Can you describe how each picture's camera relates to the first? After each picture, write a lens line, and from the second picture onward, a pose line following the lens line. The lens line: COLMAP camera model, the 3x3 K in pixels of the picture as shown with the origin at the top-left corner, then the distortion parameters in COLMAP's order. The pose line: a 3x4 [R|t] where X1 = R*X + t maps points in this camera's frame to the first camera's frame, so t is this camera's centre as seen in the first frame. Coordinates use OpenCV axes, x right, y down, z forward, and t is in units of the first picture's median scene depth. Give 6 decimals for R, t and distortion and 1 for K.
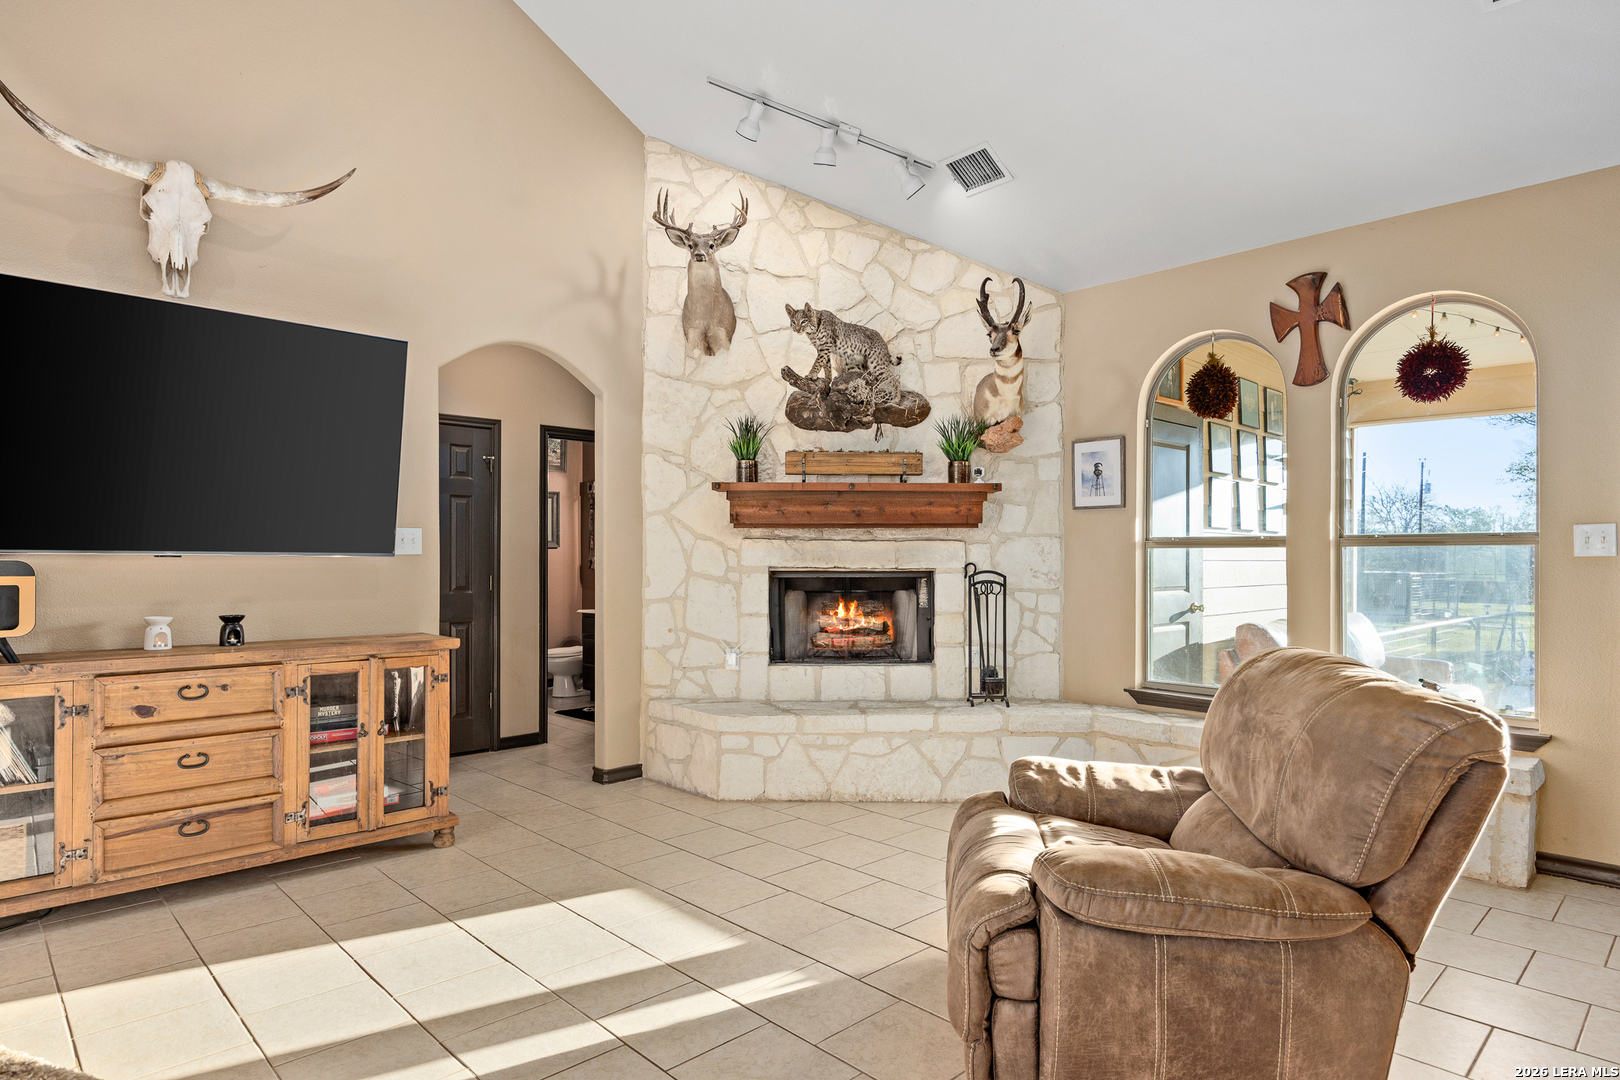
lens RADIAL K [[919.3, 0, 814.7], [0, 919.3, 555.4], [0, 0, 1]] dist [0.002152, -0.000516]
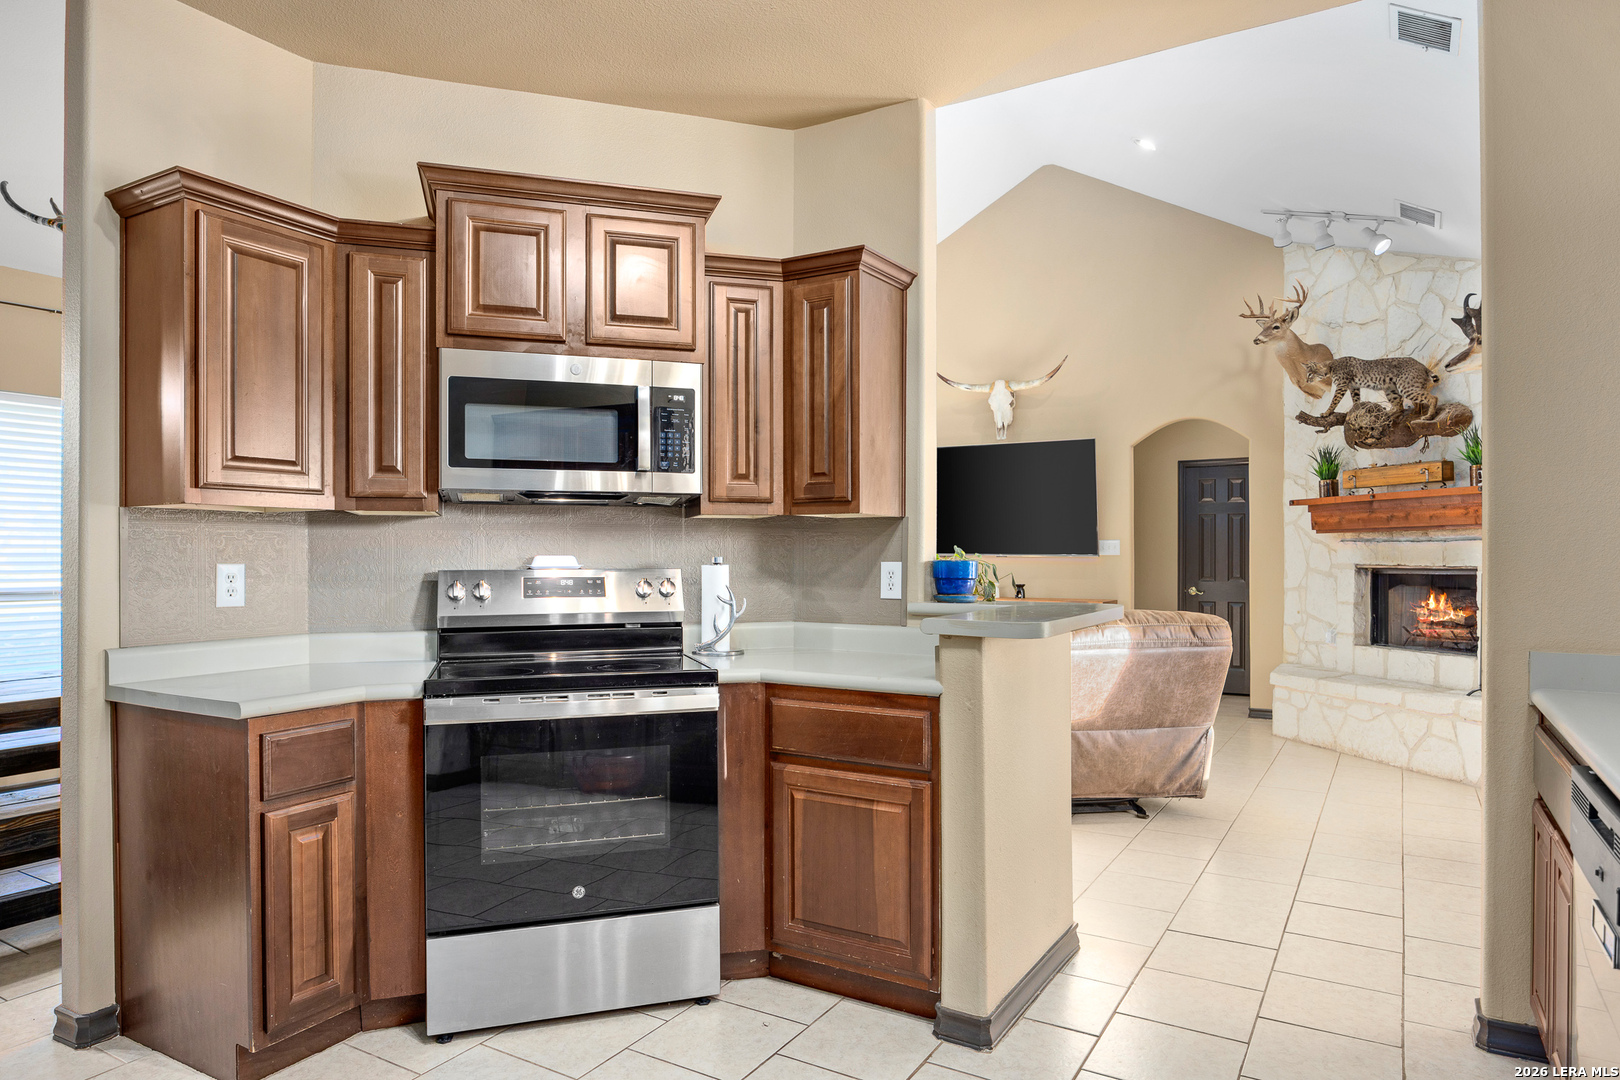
lens RADIAL K [[982.1, 0, 813.5], [0, 982.1, 560.5], [0, 0, 1]] dist [-0.002086, -0.000387]
pose [[0.247007, 0.001640, -0.969012, 1.138596], [0.002666, 0.999994, 0.002372, 0.002794], [0.969010, -0.003169, 0.247001, -0.020134]]
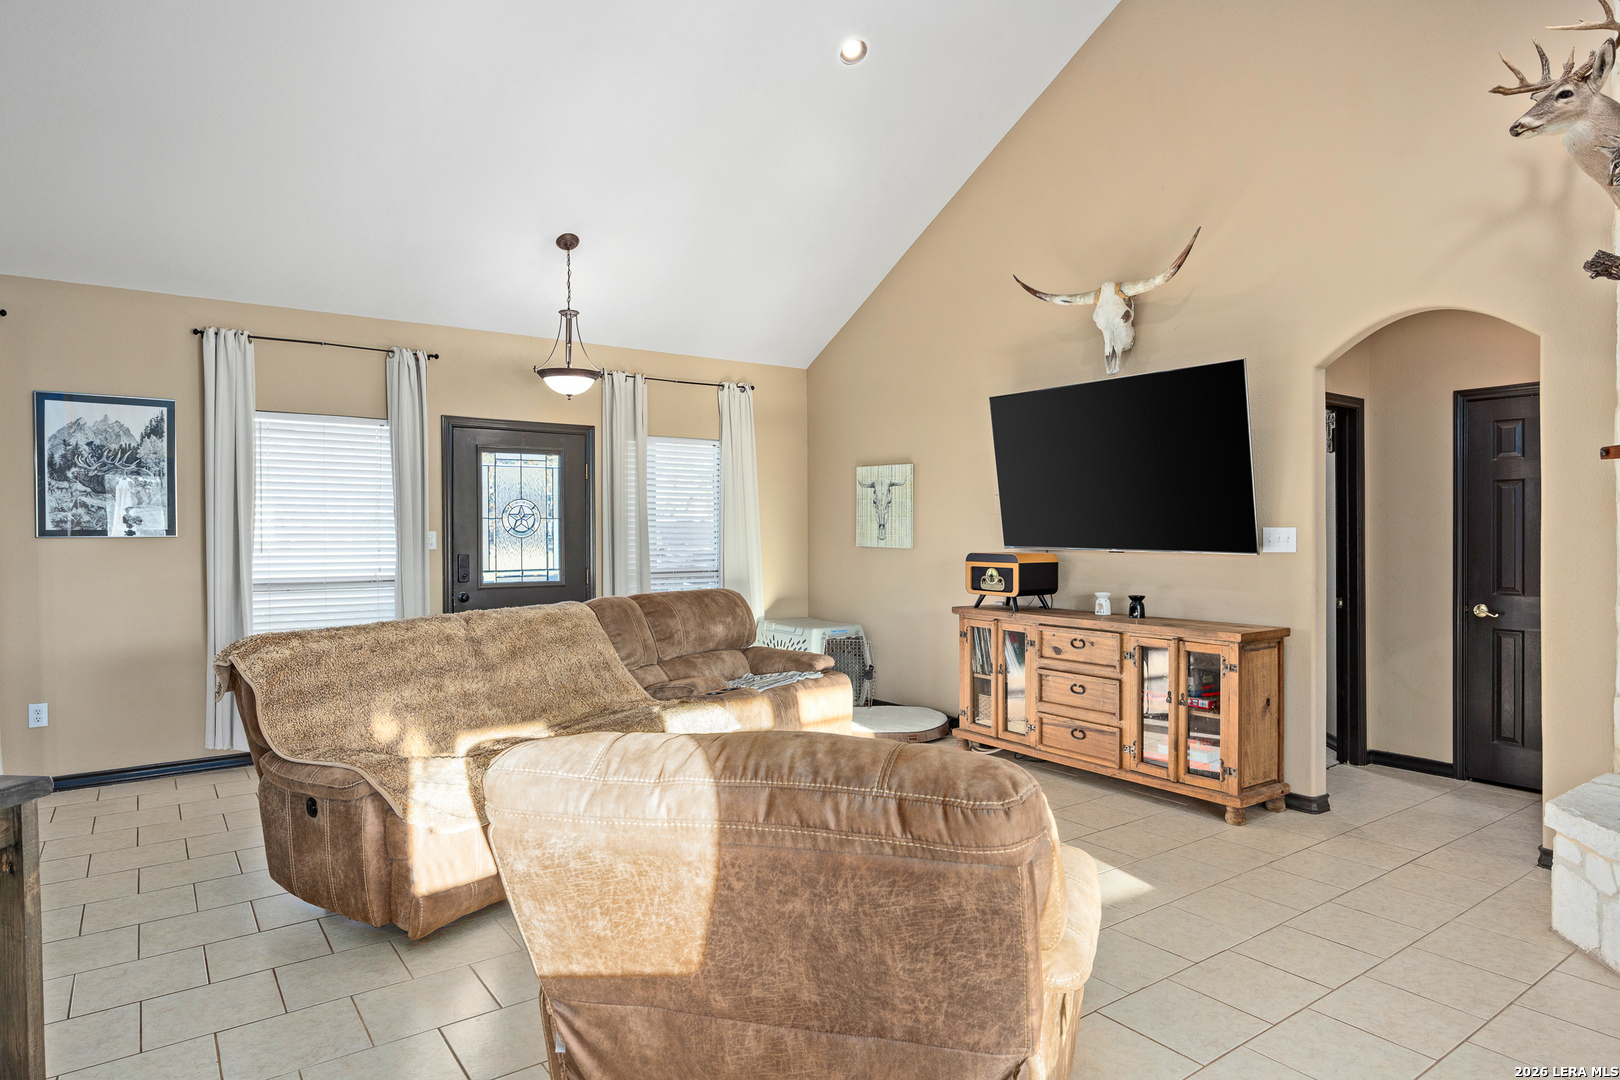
lens RADIAL K [[937.3, 0, 810.0], [0, 937.3, 540.0], [0, 0, 1]] dist [-0.004175, -0.001757]
pose [[-0.154917, 0.005700, -0.987911, 0.644274], [0.005096, 0.999975, 0.004971, -0.021676], [0.987914, -0.004264, -0.154942, 0.575862]]
